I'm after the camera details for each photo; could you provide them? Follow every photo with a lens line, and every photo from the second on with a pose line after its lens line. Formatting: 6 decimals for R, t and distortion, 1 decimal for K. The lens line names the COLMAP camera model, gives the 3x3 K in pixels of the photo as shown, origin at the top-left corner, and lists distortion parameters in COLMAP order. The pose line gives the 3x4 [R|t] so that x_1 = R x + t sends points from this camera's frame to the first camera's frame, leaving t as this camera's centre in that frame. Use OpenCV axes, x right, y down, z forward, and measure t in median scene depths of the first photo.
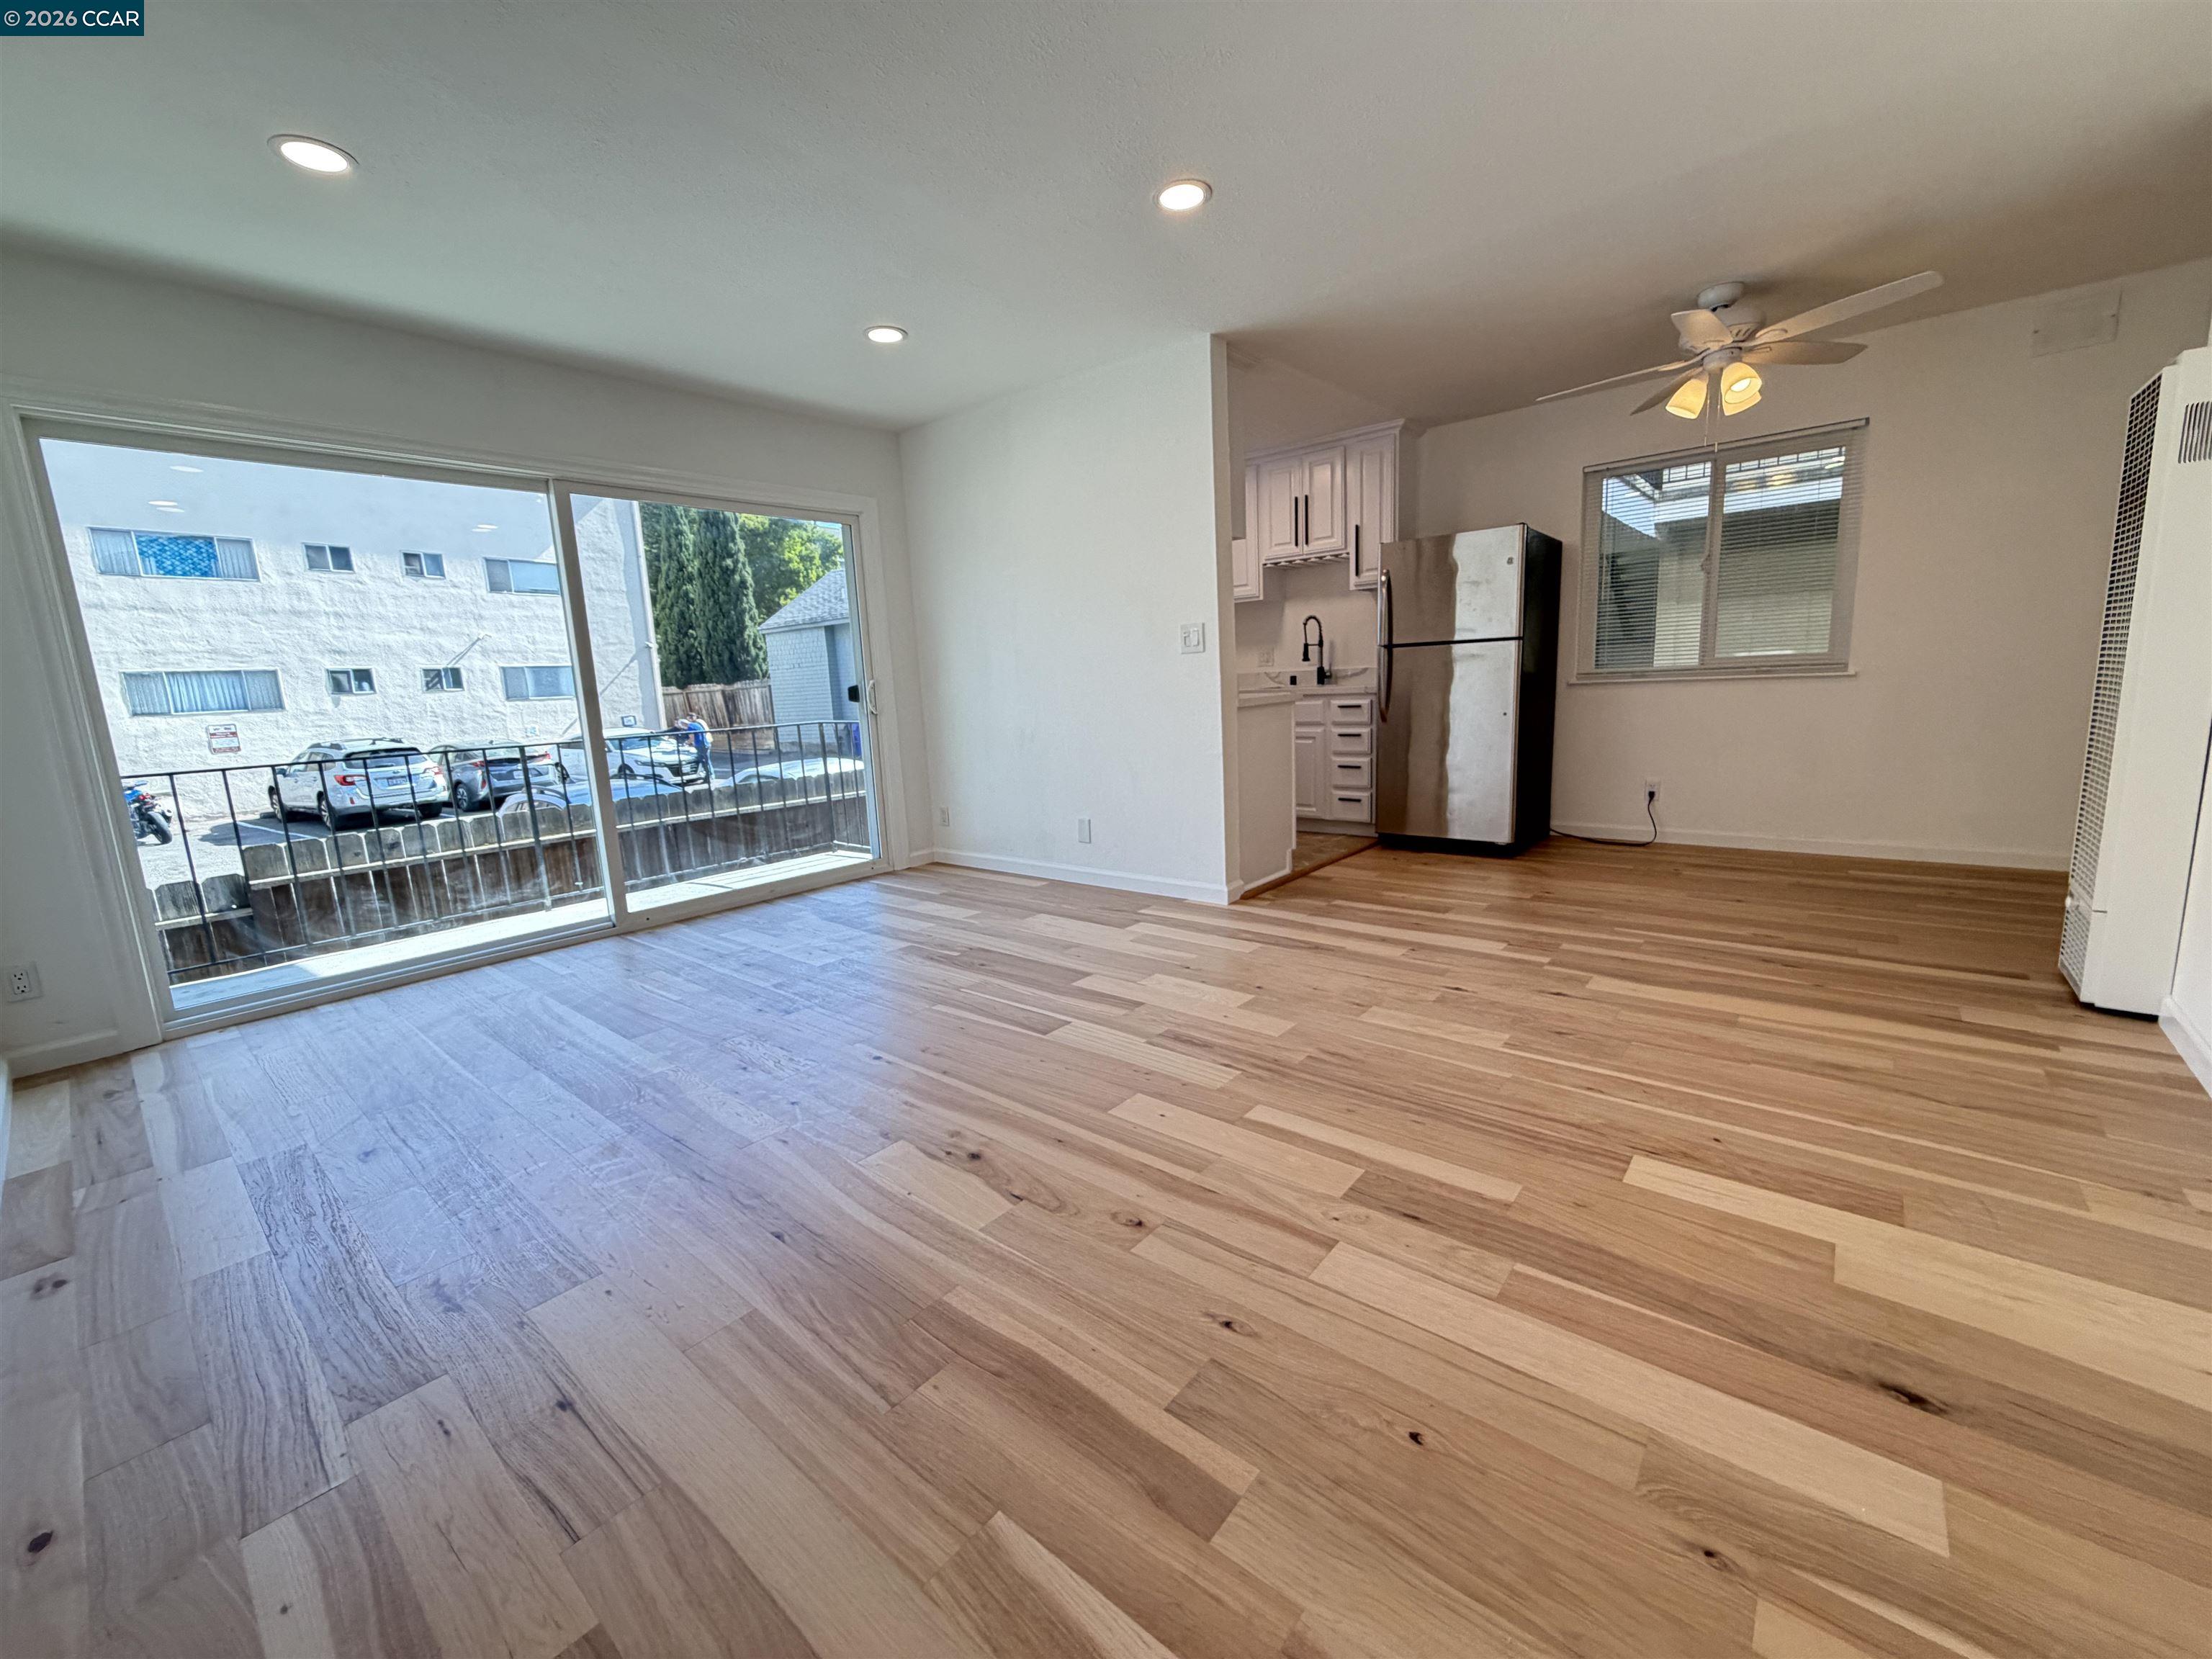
lens RADIAL K [[881.2, 0, 1110.0], [0, 881.2, 832.3], [0, 0, 1]] dist [0.001616, 0.000092]
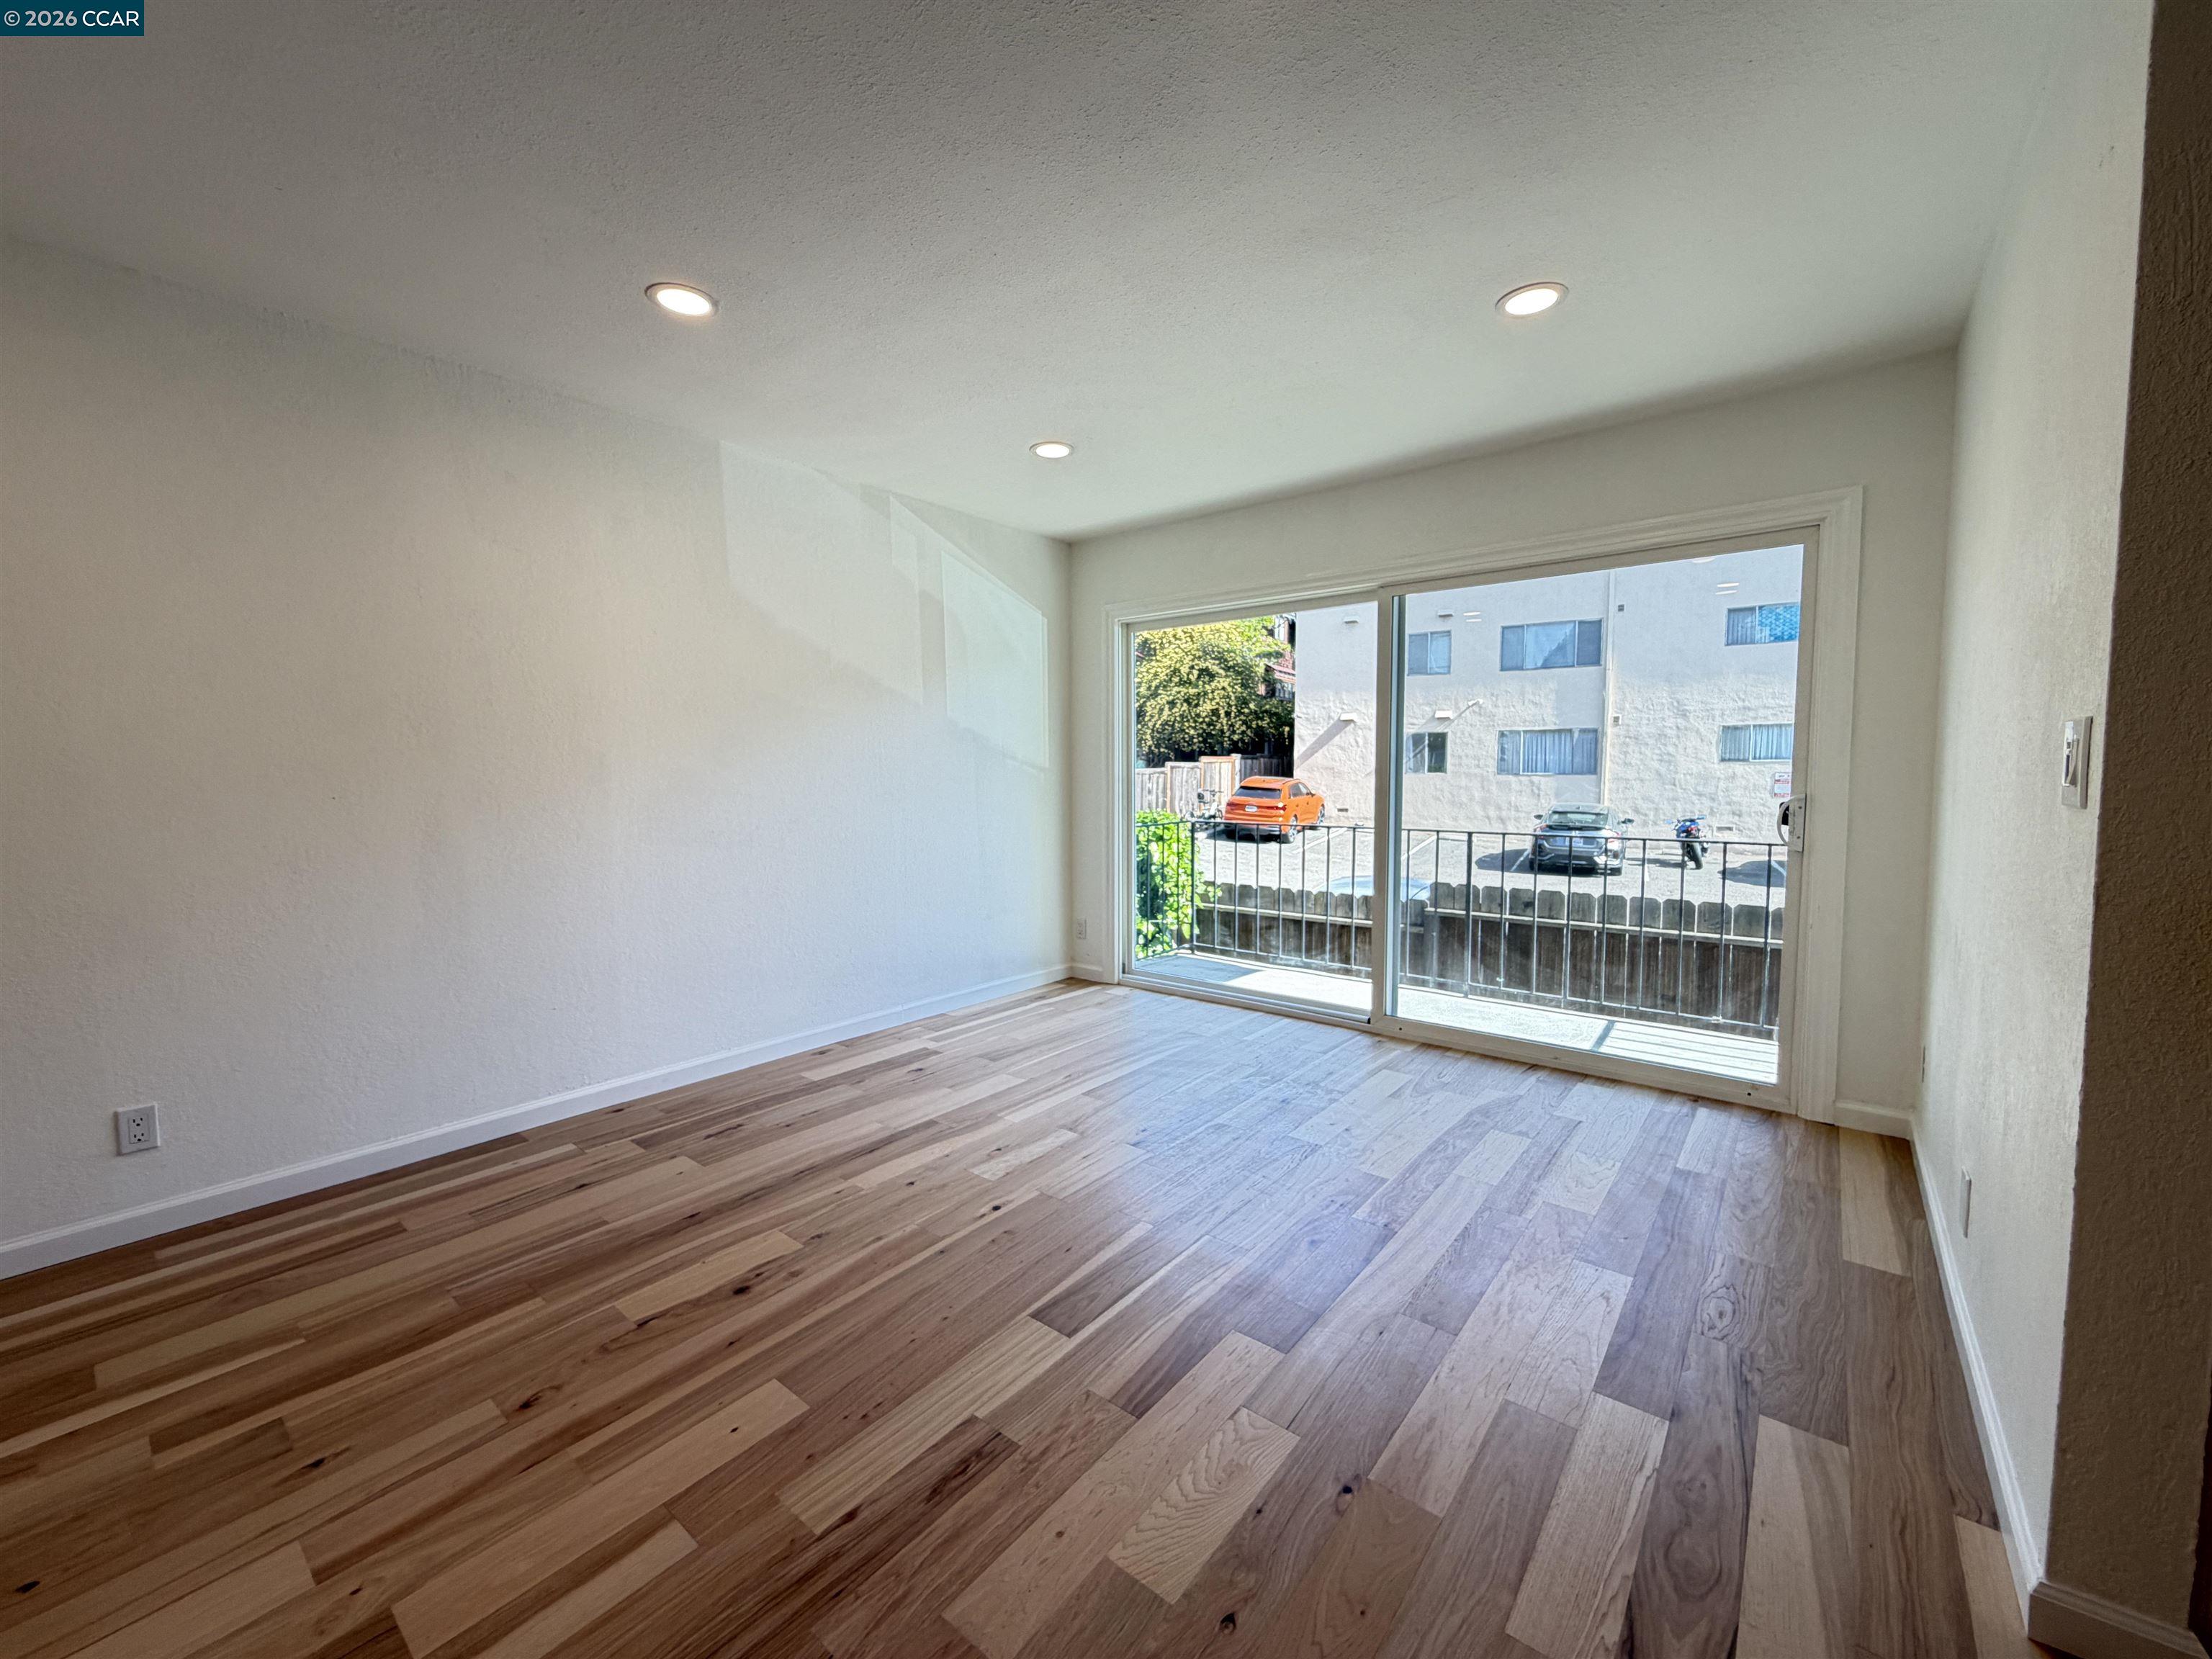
lens RADIAL K [[881.2, 0, 1093.8], [0, 881.2, 827.1], [0, 0, 1]] dist [0.001616, 0.000092]
pose [[0.010047, 0.115001, -0.993315, 0.499466], [-0.165243, 0.979898, 0.111776, -0.213246], [0.986202, 0.163015, 0.028848, 0.789270]]
